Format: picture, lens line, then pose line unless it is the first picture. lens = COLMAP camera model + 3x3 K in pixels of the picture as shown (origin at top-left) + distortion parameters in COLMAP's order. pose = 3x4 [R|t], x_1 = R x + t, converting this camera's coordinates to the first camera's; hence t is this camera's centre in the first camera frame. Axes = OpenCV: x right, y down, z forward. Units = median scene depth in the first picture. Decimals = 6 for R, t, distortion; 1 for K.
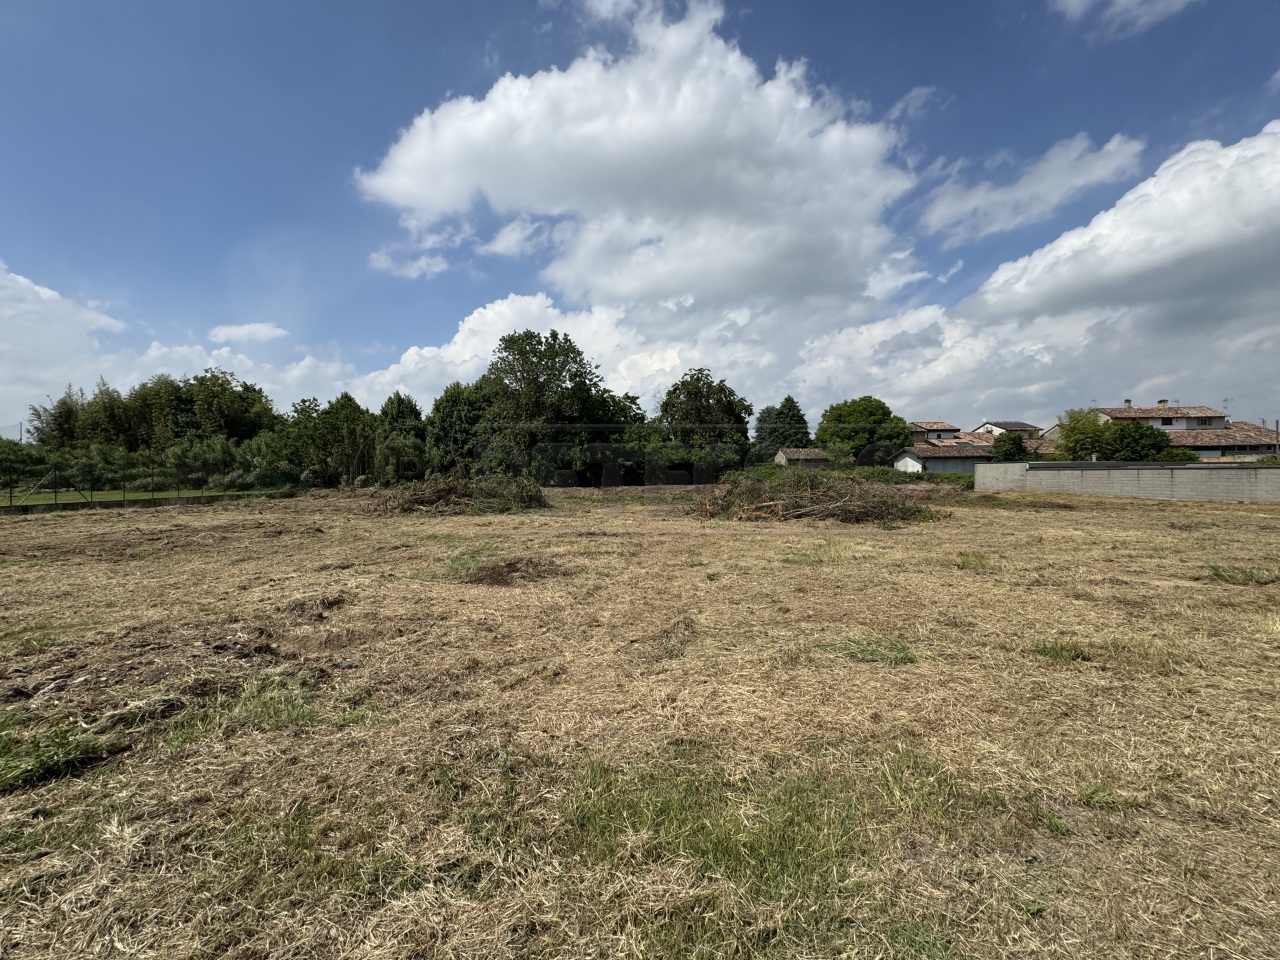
lens RADIAL K [[505.3, 0, 639.6], [0, 505.3, 473.4], [0, 0, 1]] dist [-0.008380, 0.005932]
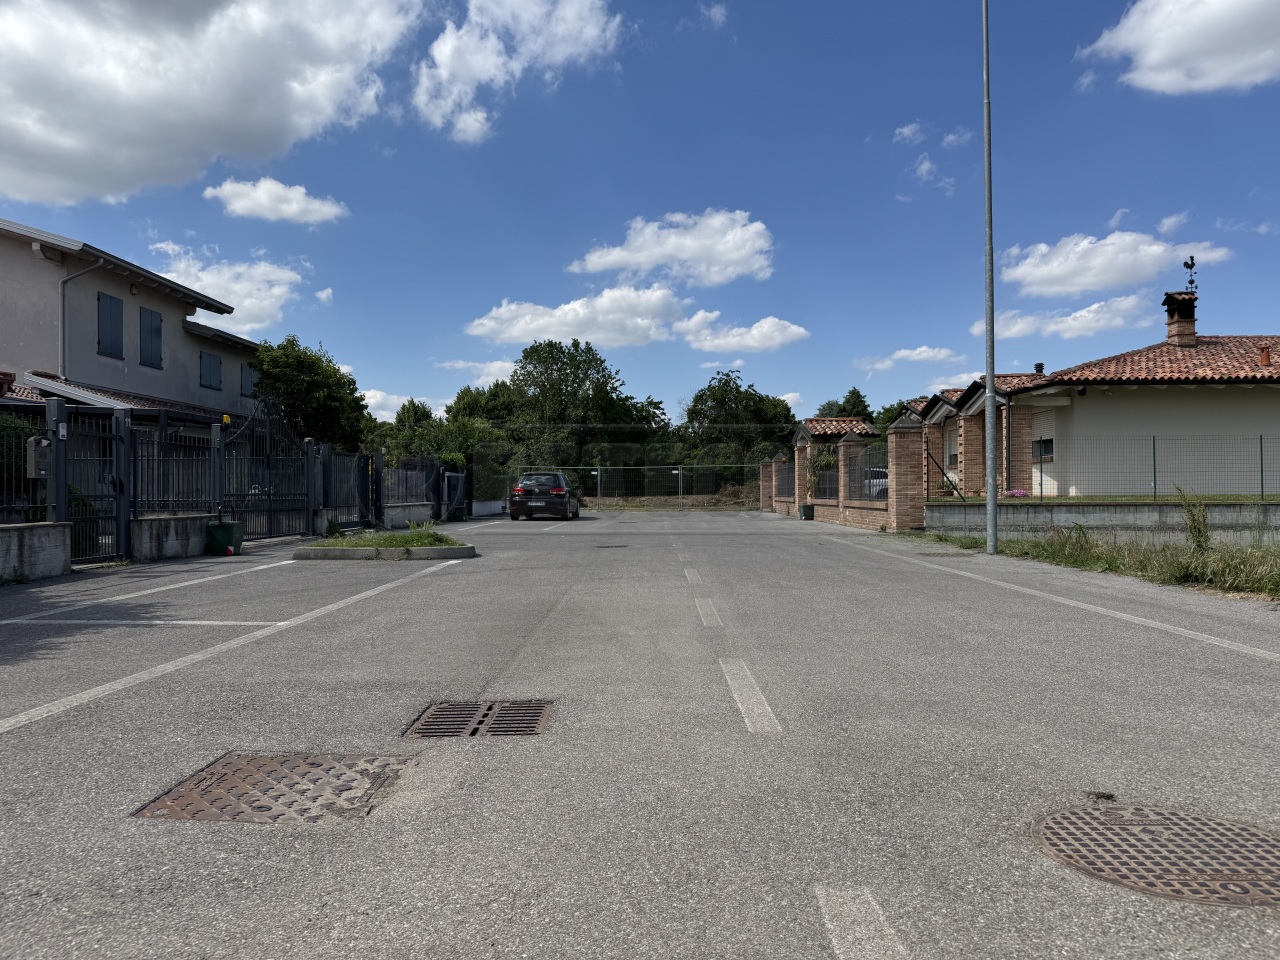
lens RADIAL K [[886.6, 0, 646.0], [0, 886.6, 479.1], [0, 0, 1]] dist [0.075071, -0.094034]
pose [[0.999489, -0.001503, -0.031931, 0.019607], [0.001094, 0.999917, -0.012832, 0.012366], [0.031948, 0.012790, 0.999408, -0.678824]]
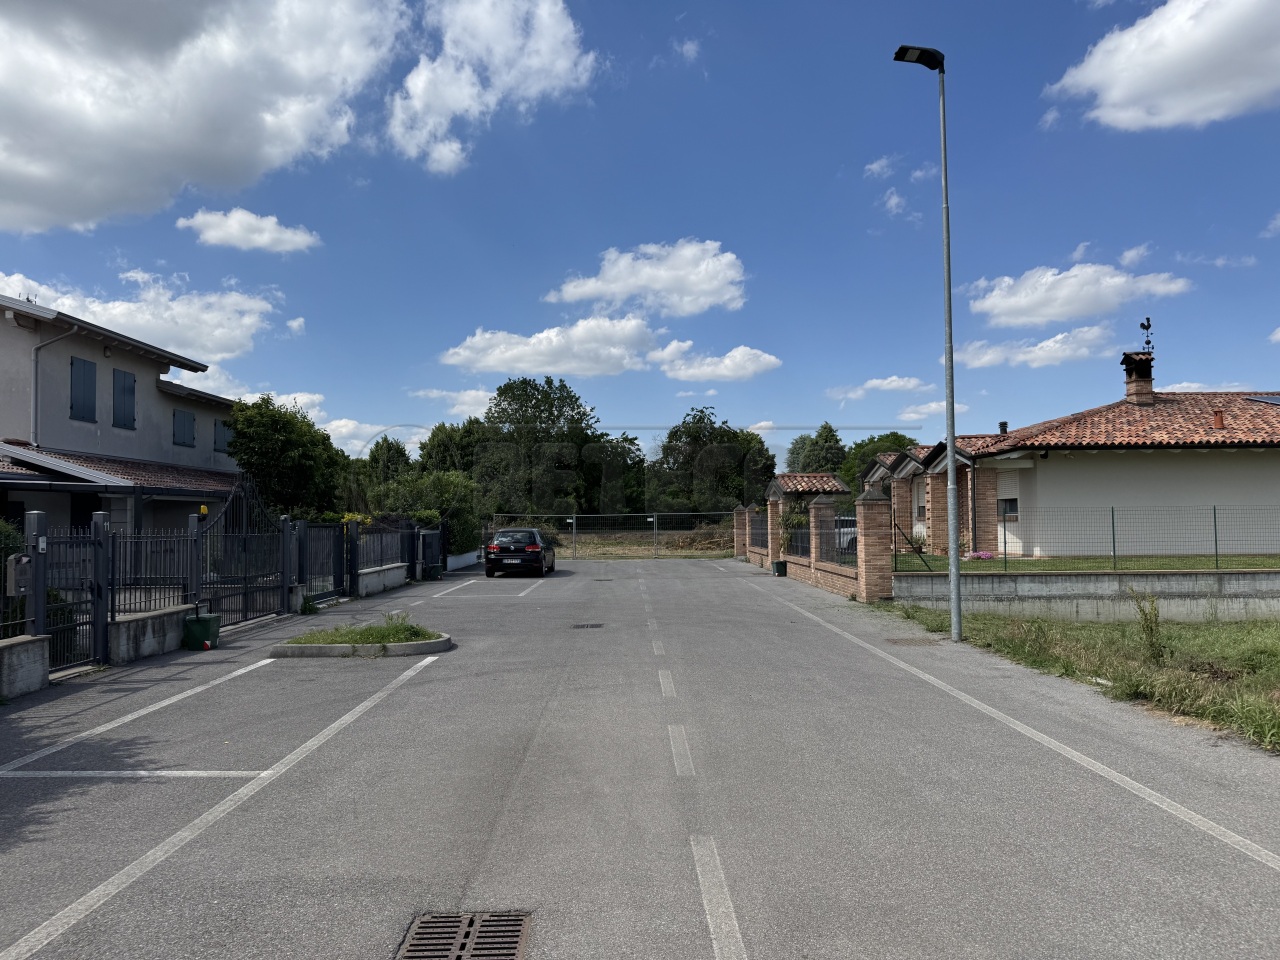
lens RADIAL K [[886.6, 0, 646.0], [0, 886.6, 479.1], [0, 0, 1]] dist [0.075071, -0.094034]
pose [[0.999976, -0.005947, -0.003668, 0.019955], [0.005778, 0.998987, -0.044635, -0.002191], [0.003930, 0.044612, 0.998997, -0.683989]]
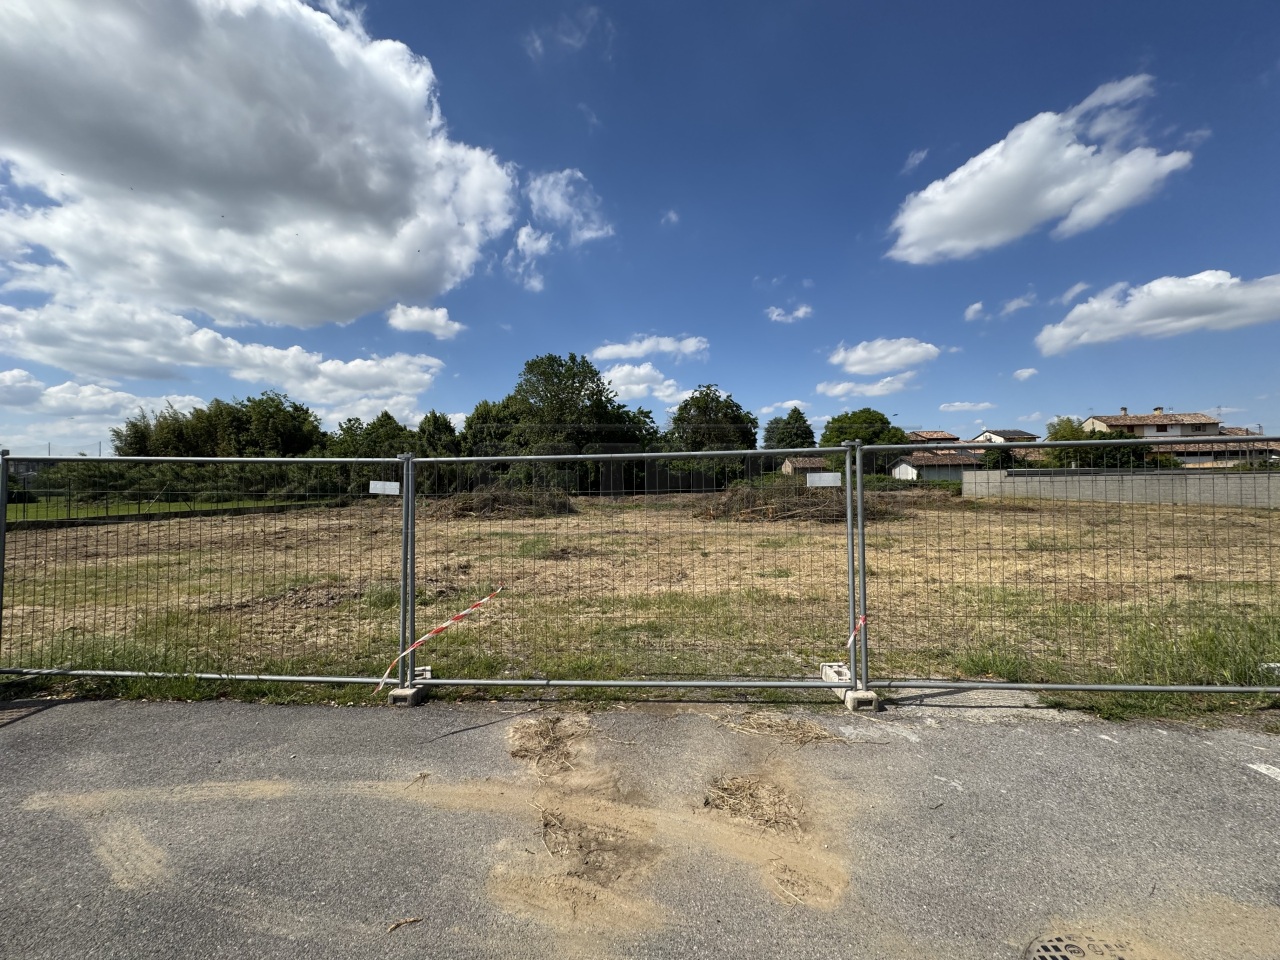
lens RADIAL K [[505.3, 0, 639.6], [0, 505.3, 473.4], [0, 0, 1]] dist [-0.008380, 0.005932]
pose [[0.999583, -0.009029, -0.027425, -0.000127], [0.008547, 0.999808, -0.017637, -0.001266], [0.027579, 0.017396, 0.999468, -0.087158]]
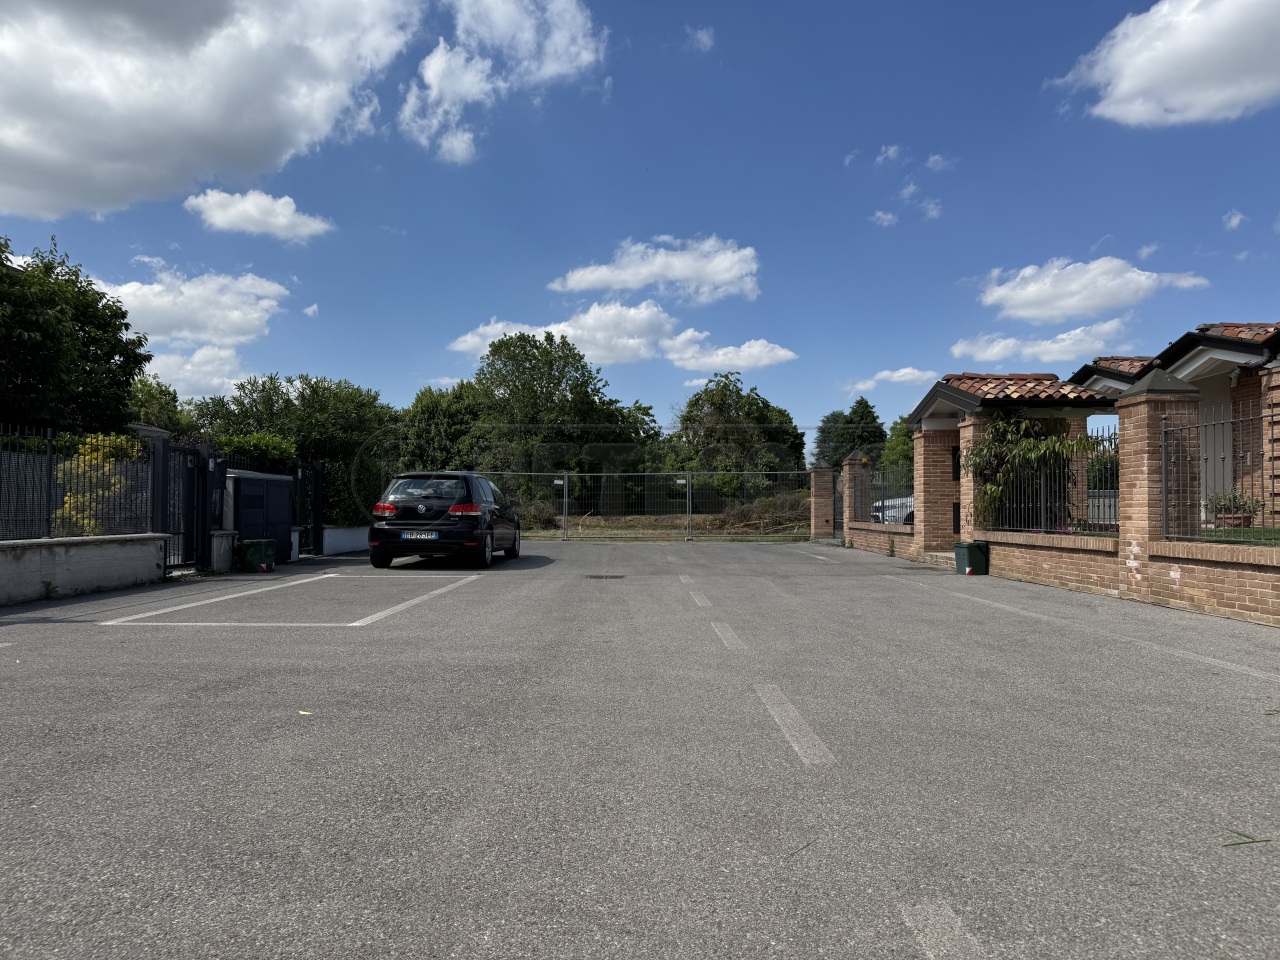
lens RADIAL K [[886.6, 0, 646.0], [0, 886.6, 479.1], [0, 0, 1]] dist [0.075071, -0.094034]
pose [[0.999869, 0.006512, -0.014834, 0.009771], [-0.006998, 0.999431, -0.033001, 0.011809], [0.014610, 0.033101, 0.999345, -0.454546]]
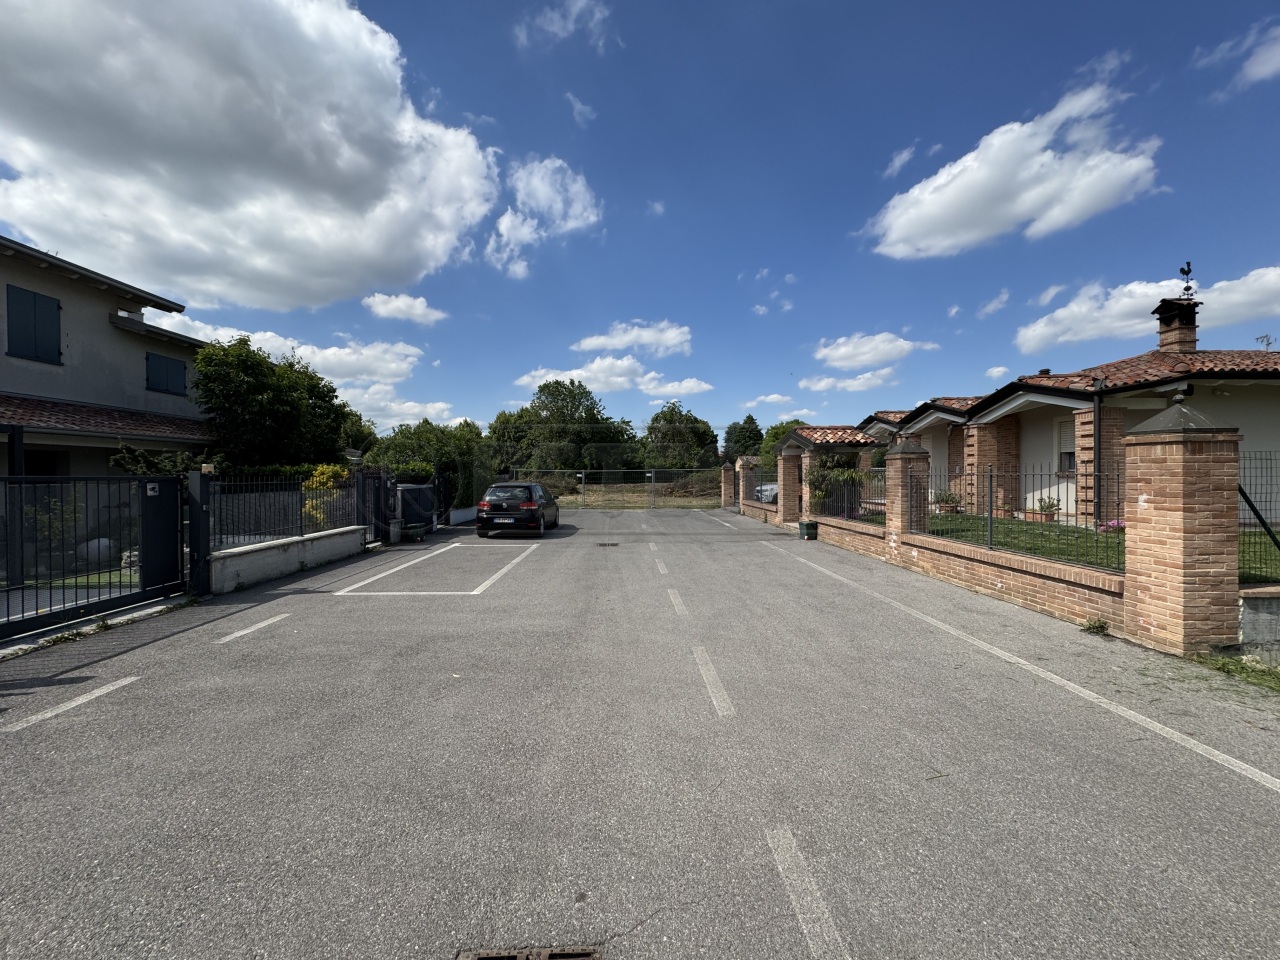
lens RADIAL K [[505.3, 0, 639.6], [0, 505.3, 473.4], [0, 0, 1]] dist [-0.008380, 0.005932]
pose [[0.999963, -0.000331, 0.008564, 0.008813], [0.000352, 0.999997, -0.002445, -0.001532], [-0.008563, 0.002448, 0.999960, -0.459130]]
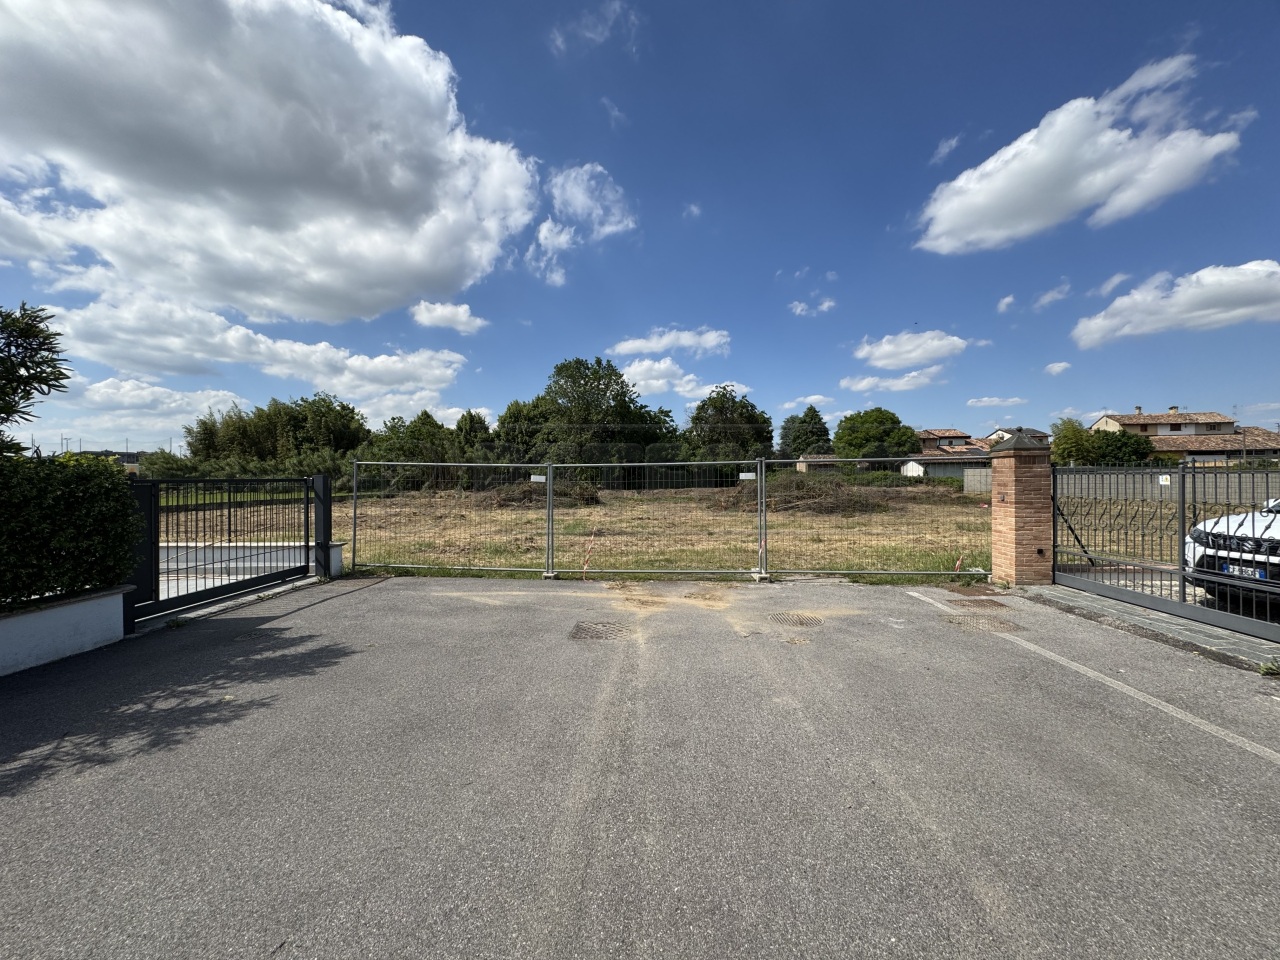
lens RADIAL K [[505.3, 0, 639.6], [0, 505.3, 473.4], [0, 0, 1]] dist [-0.008380, 0.005932]
pose [[0.997784, -0.002697, -0.066481, 0.001279], [0.002171, 0.999966, -0.007987, -0.001224], [0.066500, 0.007825, 0.997756, -0.164644]]
